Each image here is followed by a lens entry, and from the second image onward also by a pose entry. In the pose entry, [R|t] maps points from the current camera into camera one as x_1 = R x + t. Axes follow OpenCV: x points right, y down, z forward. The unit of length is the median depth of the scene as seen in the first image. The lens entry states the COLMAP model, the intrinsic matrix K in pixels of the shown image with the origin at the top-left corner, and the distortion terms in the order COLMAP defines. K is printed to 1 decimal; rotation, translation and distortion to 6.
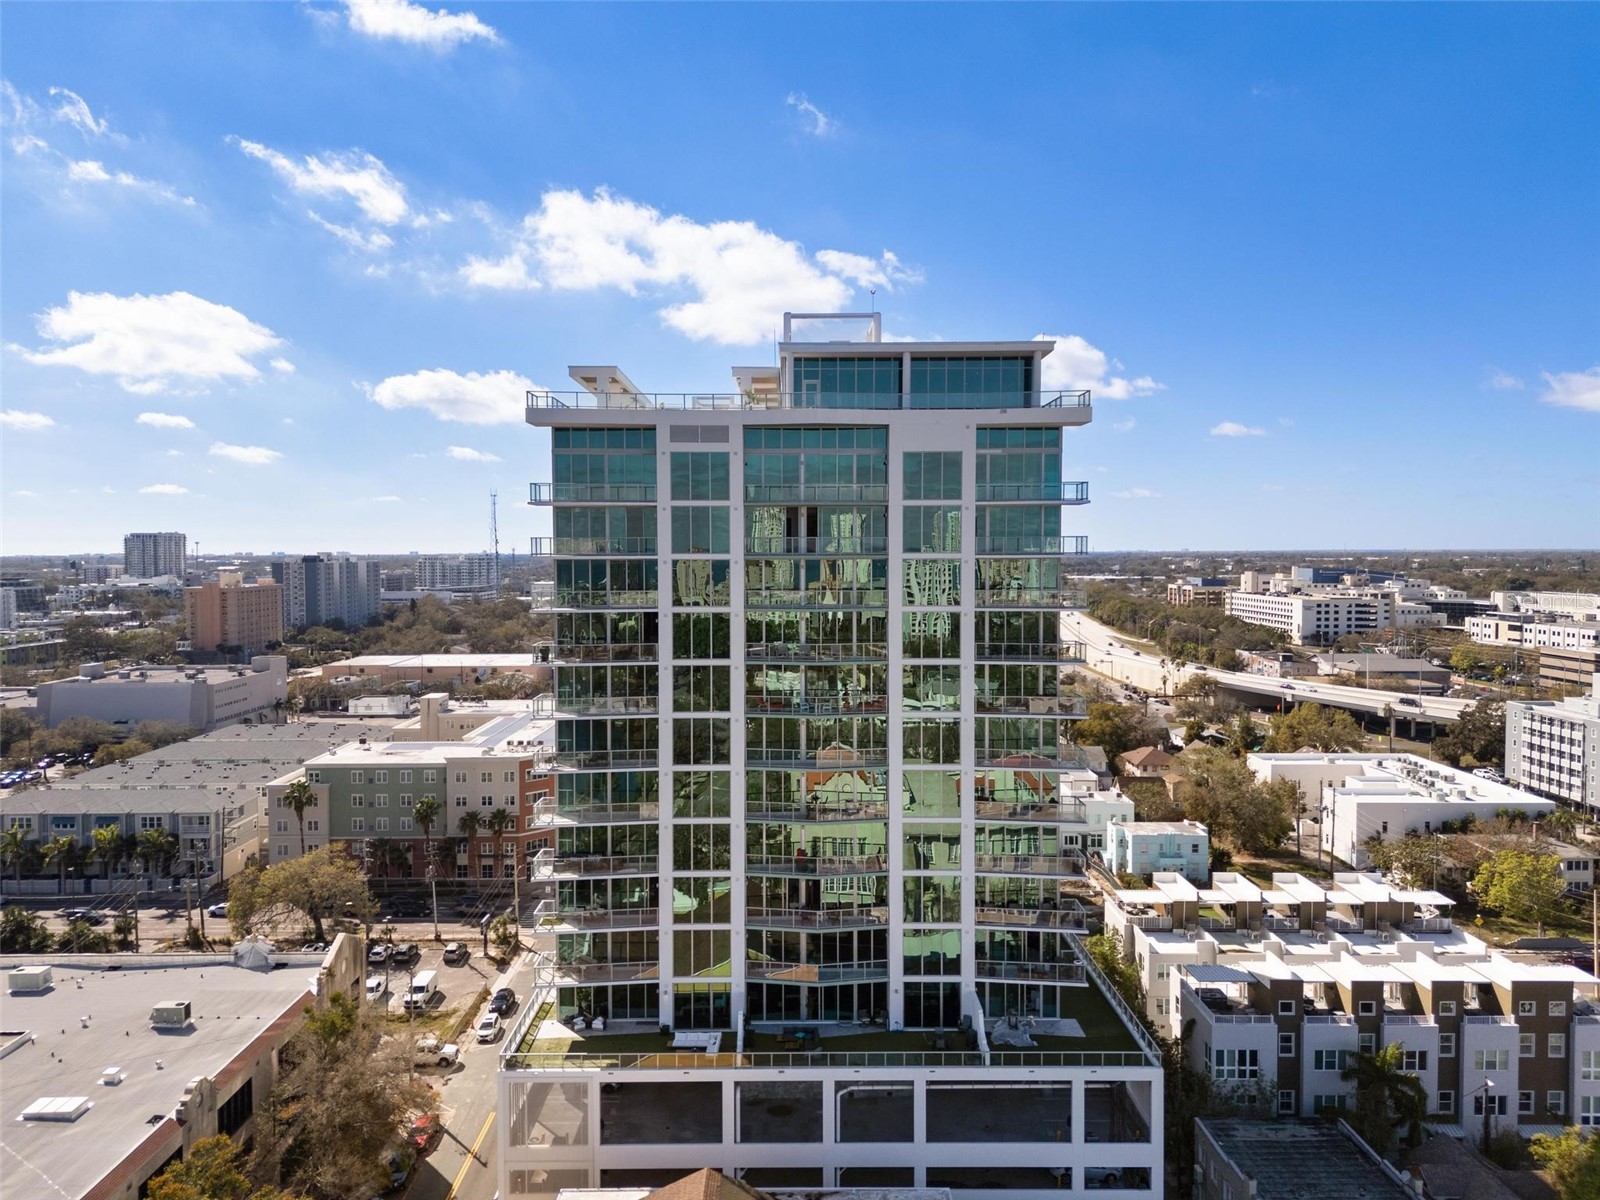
lens RADIAL K [[1180.6, 0, 800.3], [0, 1180.6, 590.7], [0, 0, 1]] dist [0.062694, -0.054678]
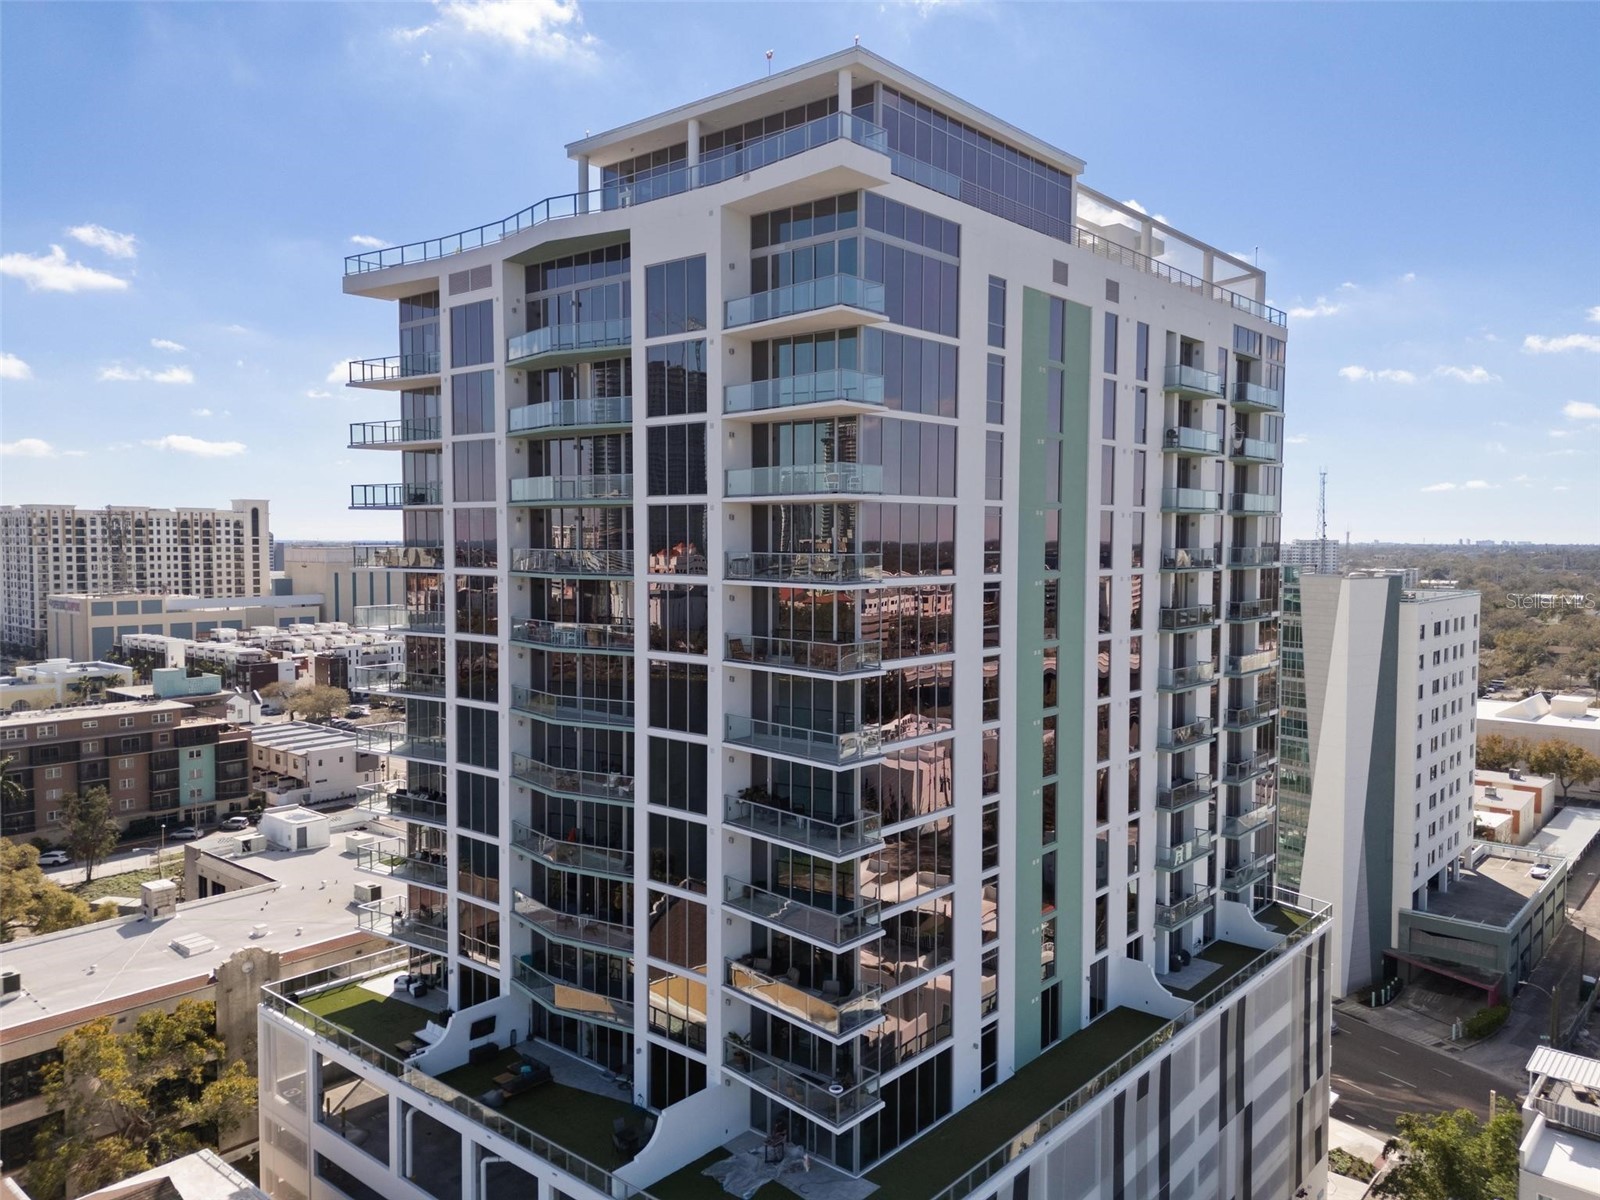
lens RADIAL K [[1180.6, 0, 798.6], [0, 1180.6, 602.0], [0, 0, 1]] dist [0.062694, -0.054678]
pose [[0.750542, 0.039686, -0.659630, 0.109510], [-0.026367, 0.999199, 0.030115, 0.009283], [0.660296, -0.005211, 0.750987, 0.098640]]
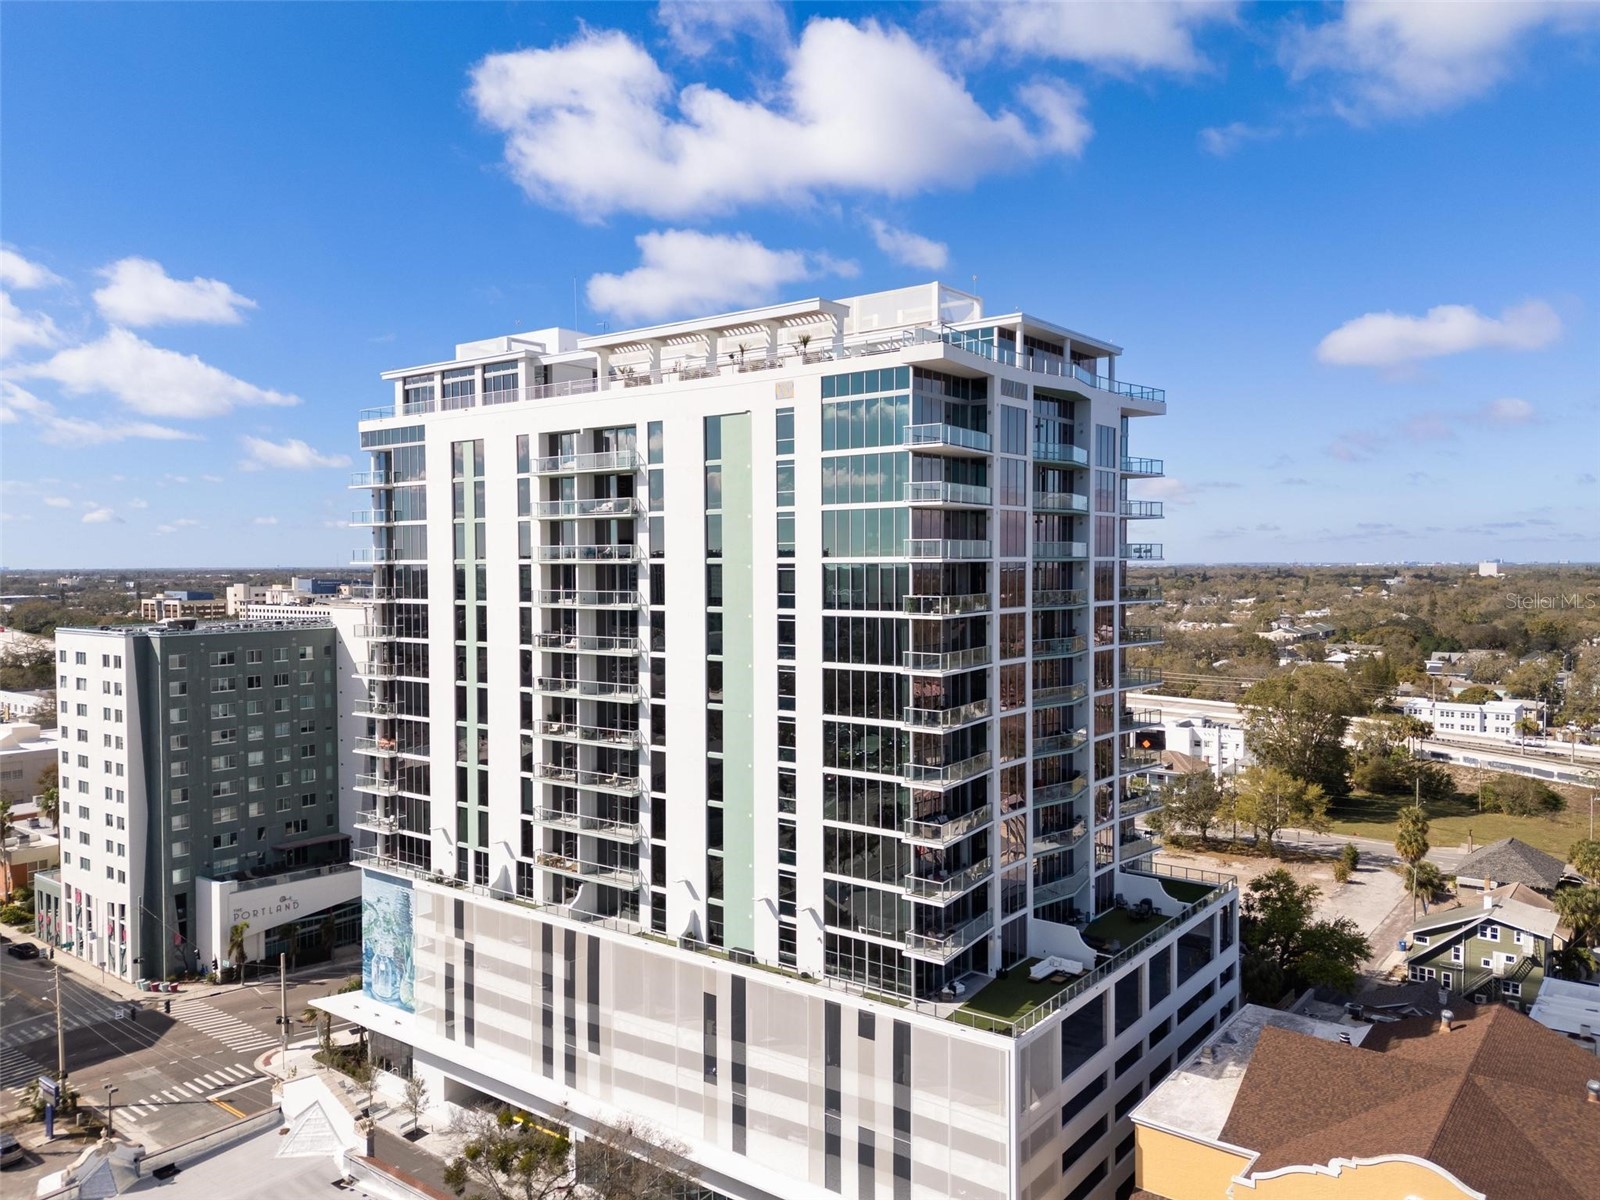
lens RADIAL K [[1180.6, 0, 796.2], [0, 1180.6, 600.0], [0, 0, 1]] dist [0.062694, -0.054678]
pose [[0.628649, -0.024192, 0.777313, -0.181416], [0.029821, 0.999531, 0.006990, 0.007424], [-0.777117, 0.018786, 0.629076, 0.086747]]
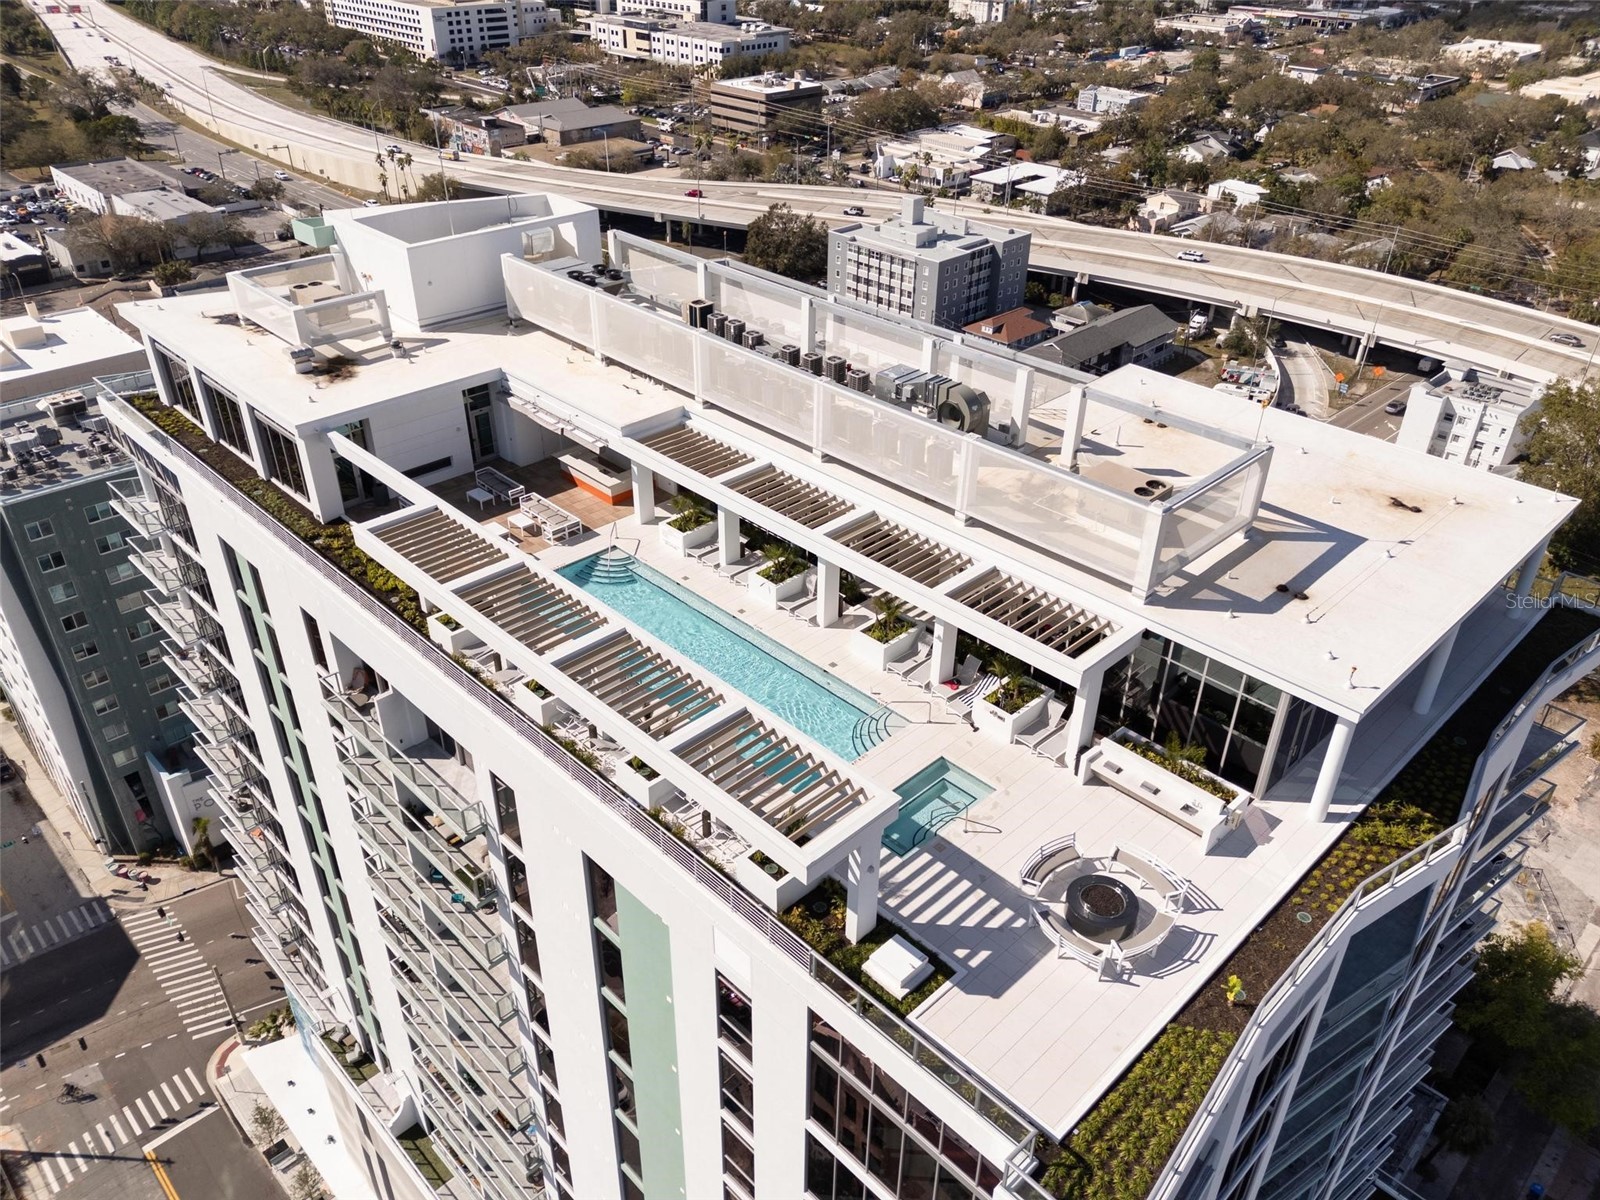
lens RADIAL K [[1180.6, 0, 803.3], [0, 1180.6, 602.4], [0, 0, 1]] dist [0.062694, -0.054678]
pose [[0.725074, -0.356221, 0.589385, -0.072527], [0.012506, 0.862499, 0.505904, -0.083228], [-0.688557, -0.359447, 0.629831, 0.159712]]
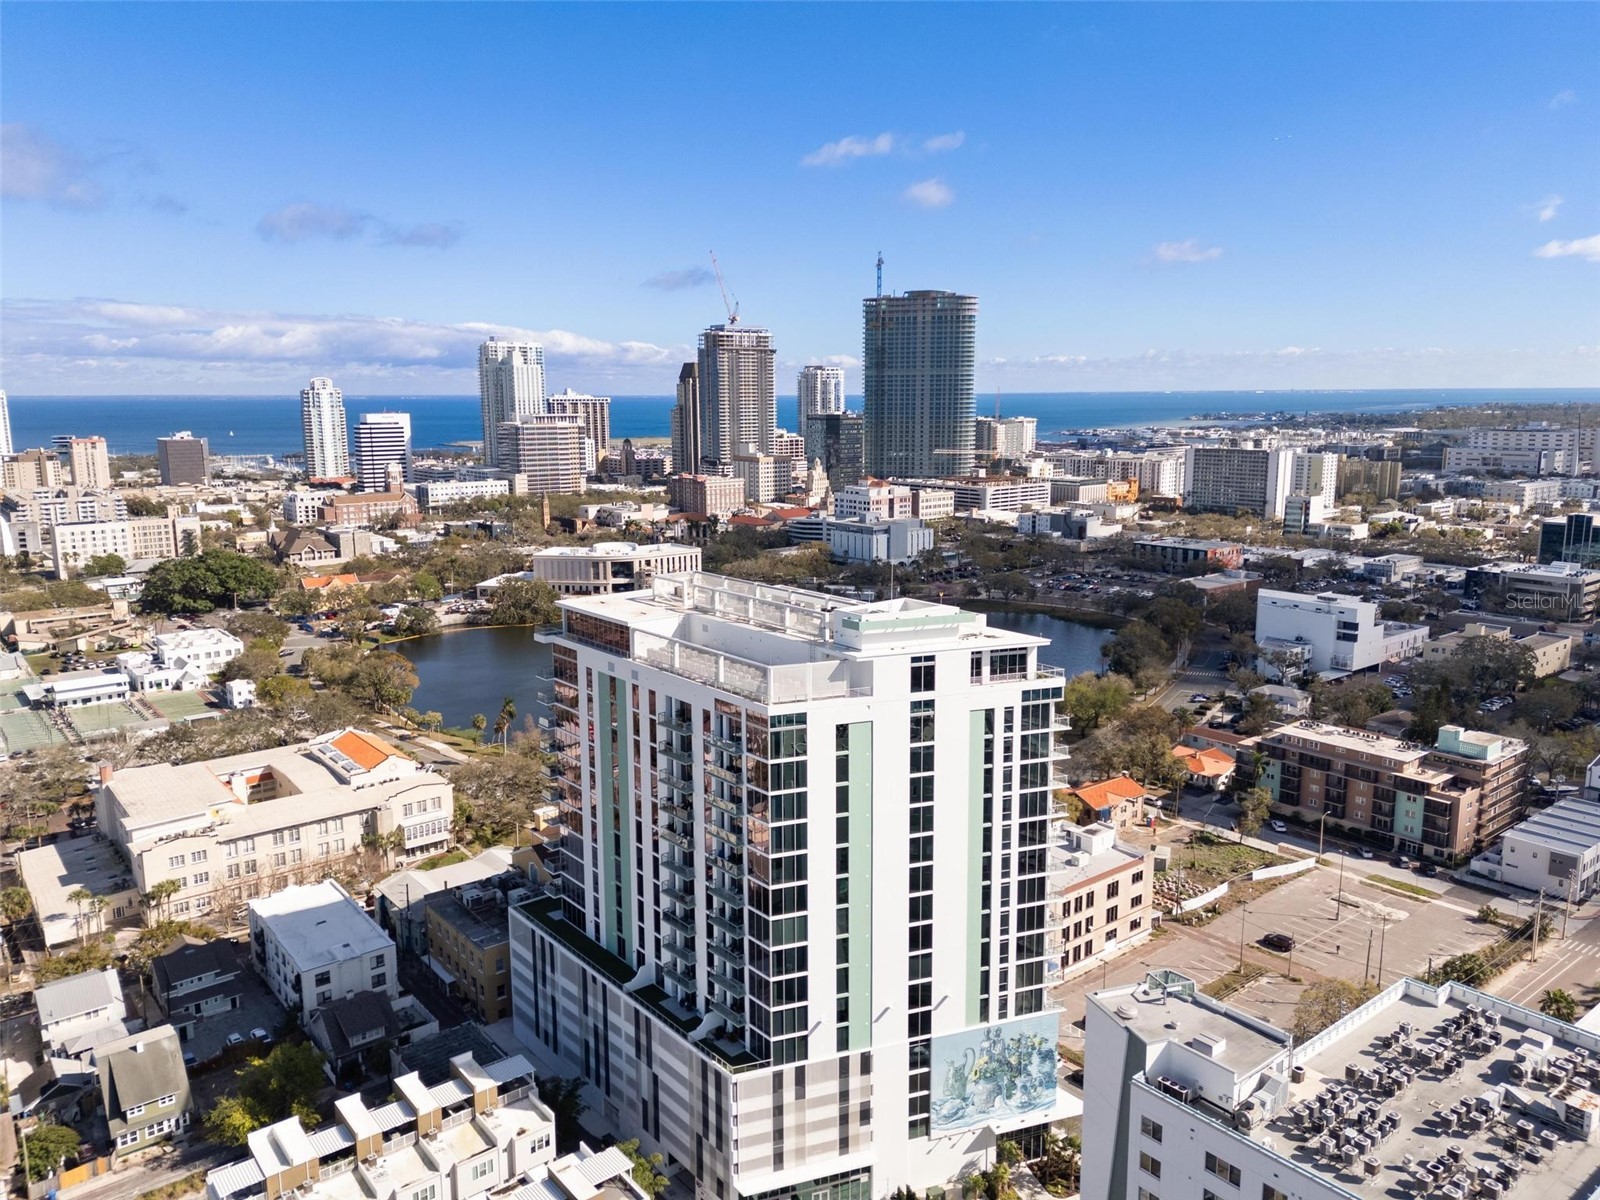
lens RADIAL K [[1180.6, 0, 792.8], [0, 1180.6, 618.9], [0, 0, 1]] dist [0.062694, -0.054678]
pose [[-0.790597, 0.124832, -0.599478, 0.203951], [-0.013240, 0.975286, 0.220549, -0.115802], [0.612194, 0.182302, -0.769405, 0.518289]]
